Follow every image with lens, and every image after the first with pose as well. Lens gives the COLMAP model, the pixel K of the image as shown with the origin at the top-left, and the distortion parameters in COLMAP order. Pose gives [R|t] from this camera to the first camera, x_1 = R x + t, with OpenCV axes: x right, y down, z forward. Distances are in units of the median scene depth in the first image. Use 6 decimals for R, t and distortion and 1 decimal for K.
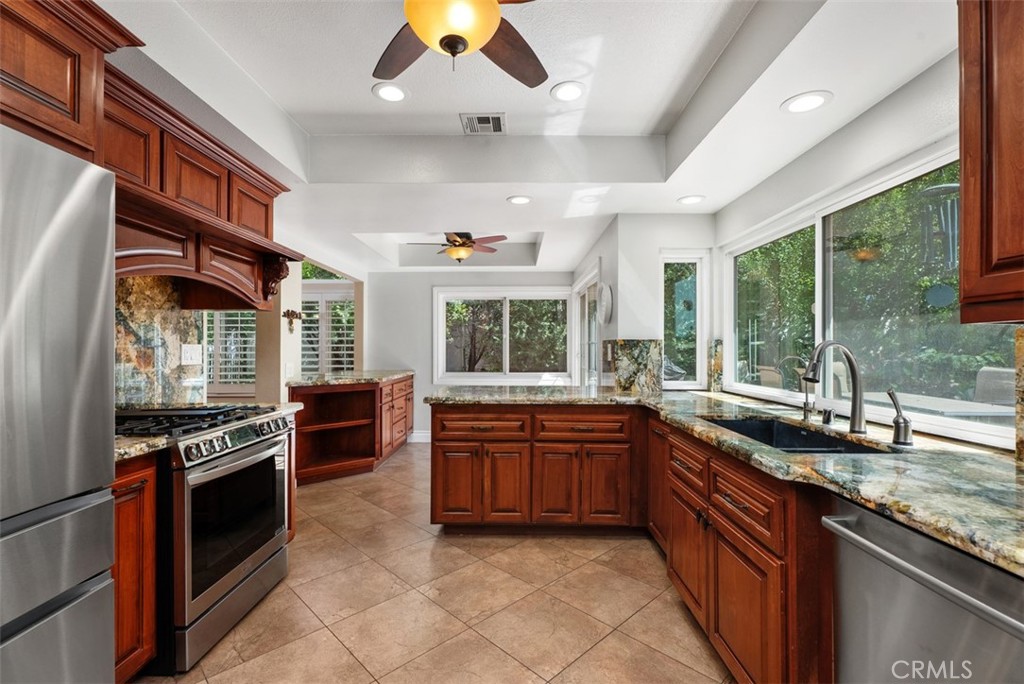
lens RADIAL K [[460.7, 0, 512.0], [0, 460.7, 342.0], [0, 0, 1]] dist [-0.001035, -0.000338]
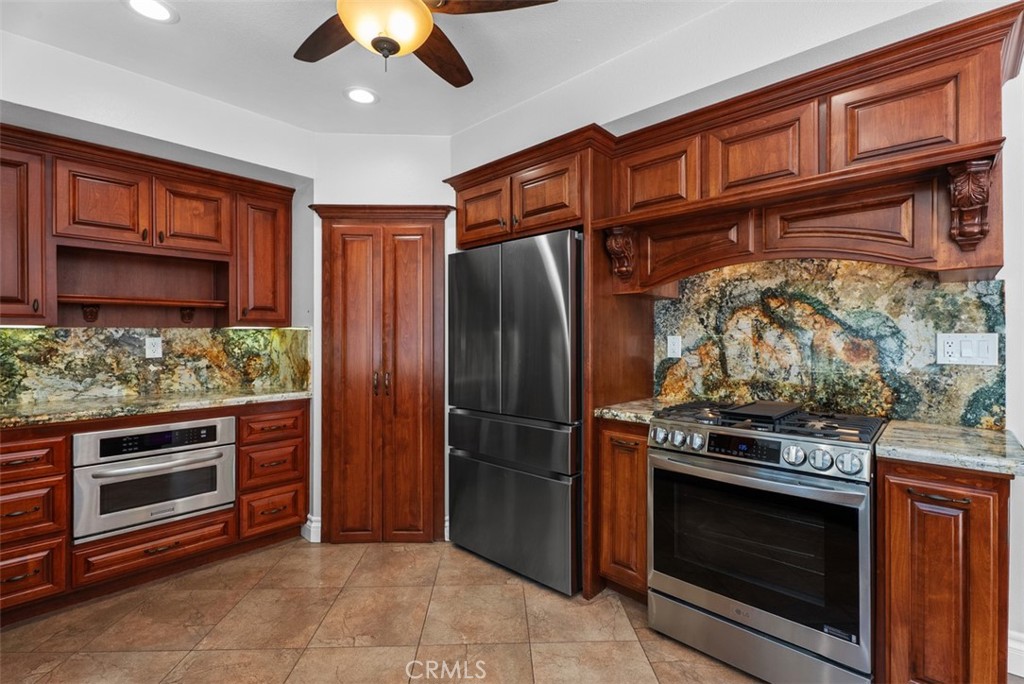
lens RADIAL K [[460.7, 0, 512.0], [0, 460.7, 342.0], [0, 0, 1]] dist [-0.001035, -0.000338]
pose [[-0.658891, 0.002096, -0.752235, 0.260052], [0.006954, 0.999970, -0.003305, 0.017464], [0.752206, -0.007409, -0.658886, 1.104113]]
